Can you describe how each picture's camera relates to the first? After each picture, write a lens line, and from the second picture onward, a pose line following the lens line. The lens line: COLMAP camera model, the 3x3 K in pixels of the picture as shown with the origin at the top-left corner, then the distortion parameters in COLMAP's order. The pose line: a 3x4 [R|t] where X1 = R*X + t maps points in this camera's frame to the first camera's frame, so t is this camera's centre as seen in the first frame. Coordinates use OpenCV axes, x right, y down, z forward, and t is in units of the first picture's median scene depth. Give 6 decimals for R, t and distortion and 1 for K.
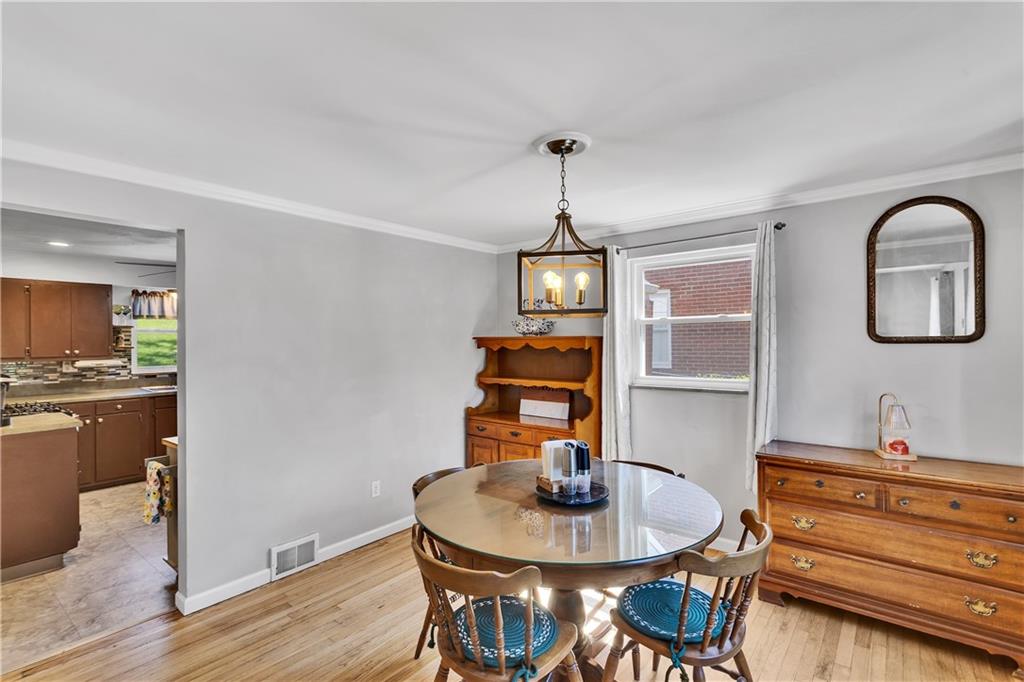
lens RADIAL K [[482.6, 0, 511.6], [0, 482.6, 340.6], [0, 0, 1]] dist [-0.000480, 0.001128]
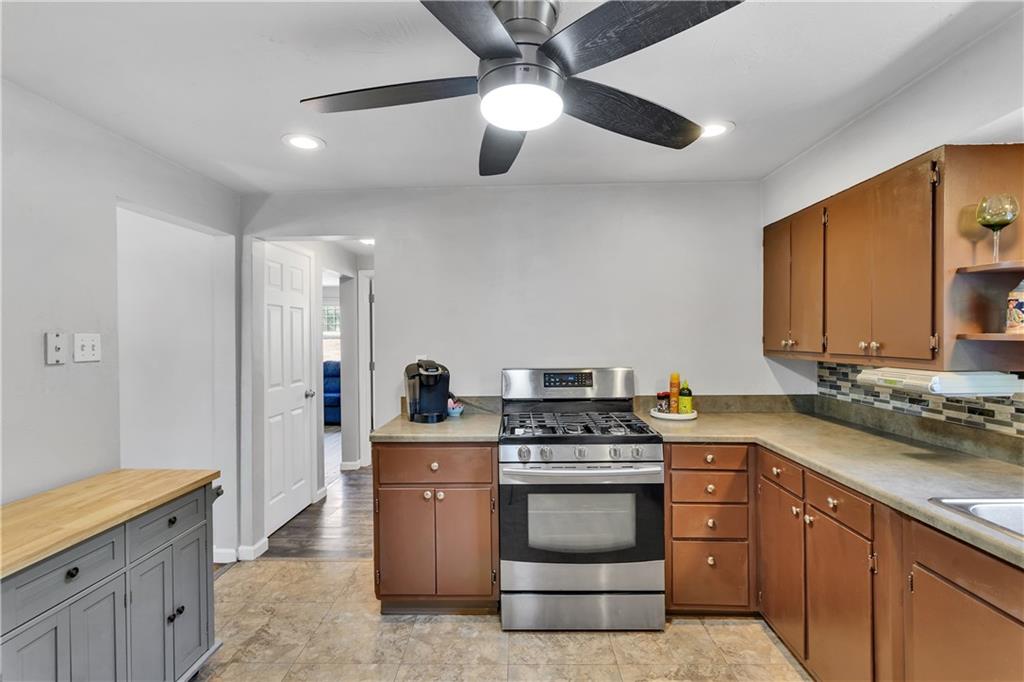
lens RADIAL K [[482.6, 0, 505.4], [0, 482.6, 338.4], [0, 0, 1]] dist [-0.000480, 0.001128]
pose [[-0.800504, 0.014636, -0.599149, -0.366634], [0.009369, 0.999885, 0.011908, 0.009006], [0.599254, 0.003919, -0.800549, 1.024010]]
